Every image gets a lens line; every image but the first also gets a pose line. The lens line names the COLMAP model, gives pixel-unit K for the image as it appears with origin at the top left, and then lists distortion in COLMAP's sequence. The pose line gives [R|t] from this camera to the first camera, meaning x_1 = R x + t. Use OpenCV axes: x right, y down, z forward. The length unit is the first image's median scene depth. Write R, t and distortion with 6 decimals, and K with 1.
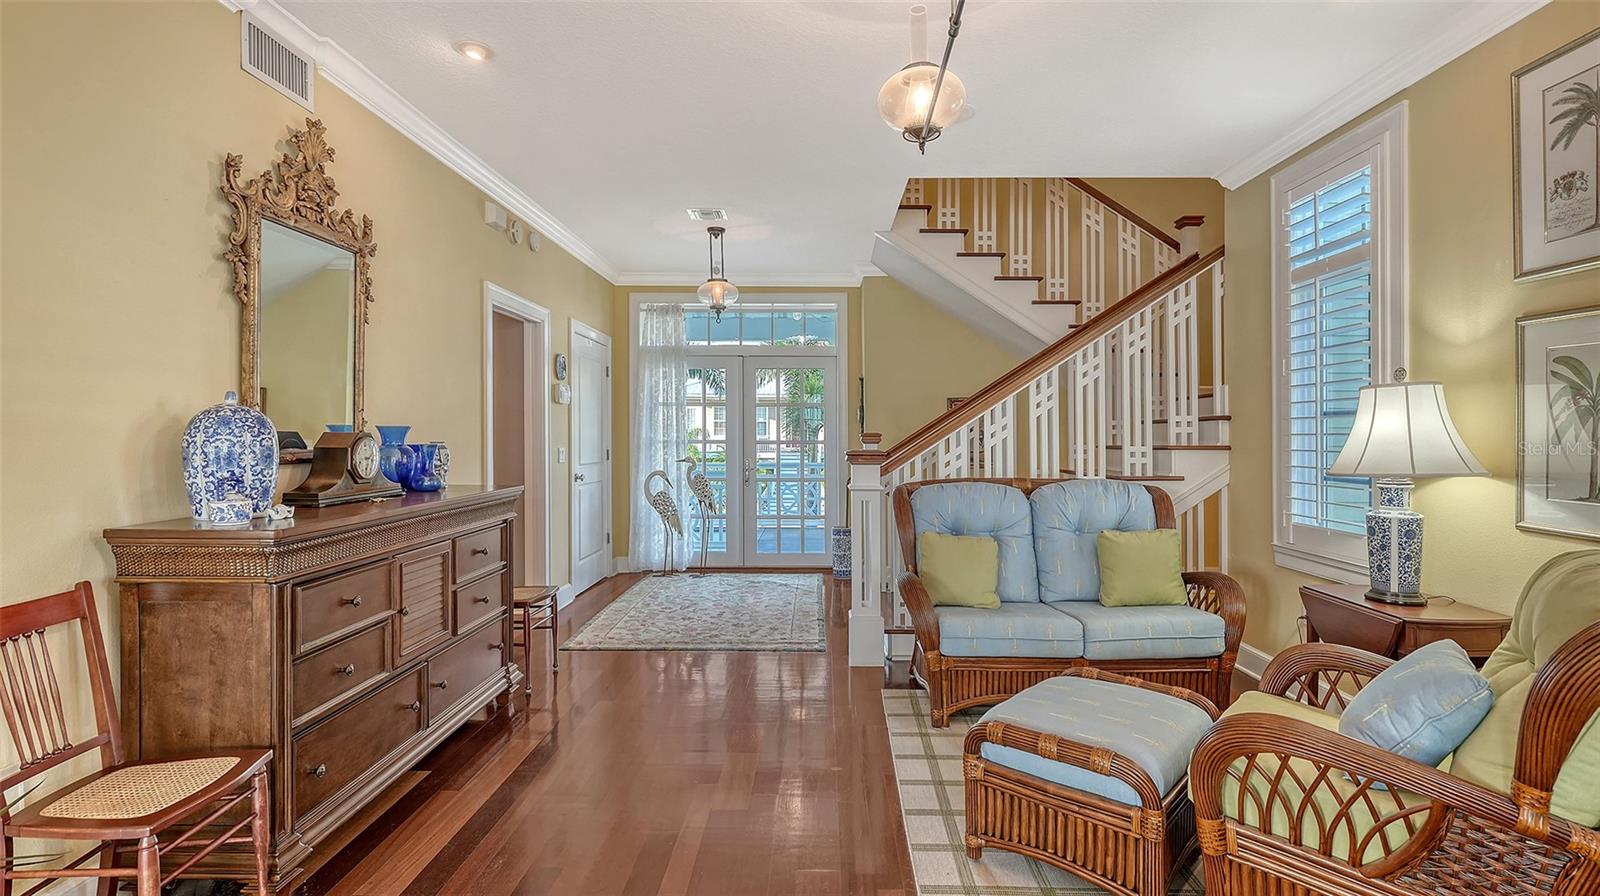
lens RADIAL K [[755.7, 0, 800.0], [0, 755.7, 448.0], [0, 0, 1]] dist [0.000933, 0.000057]
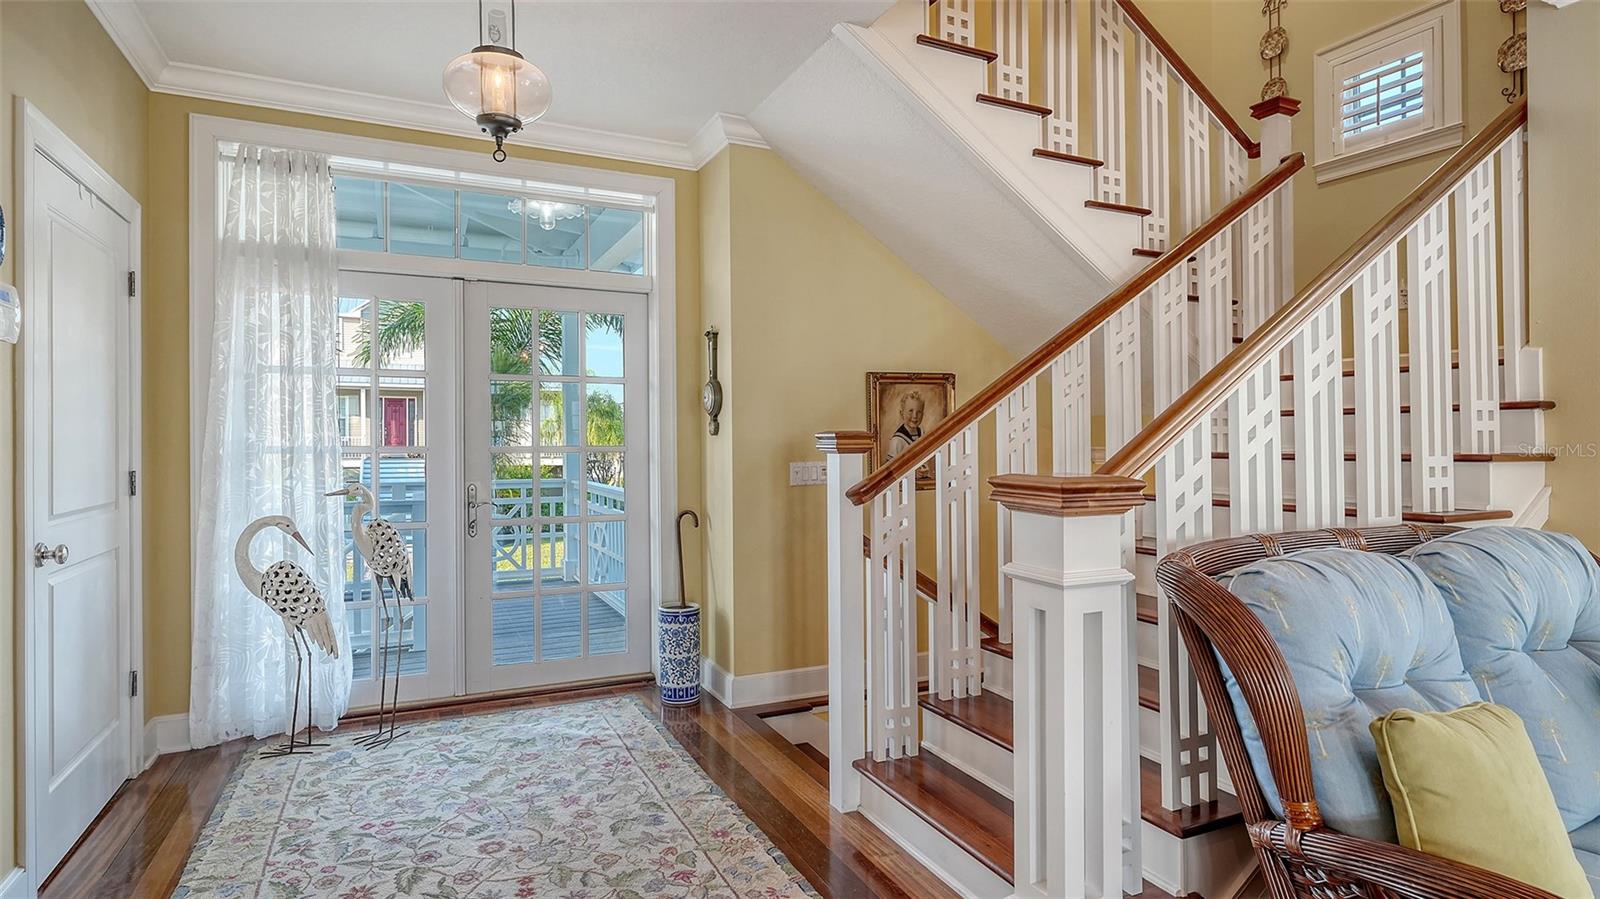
lens RADIAL K [[827.2, 0, 801.1], [0, 827.2, 441.8], [0, 0, 1]] dist [-0.003785, -0.000422]
pose [[0.888212, -0.004883, 0.459407, -0.139938], [0.009133, 0.999934, -0.007028, -0.007885], [-0.459342, 0.010438, 0.888198, 0.438922]]
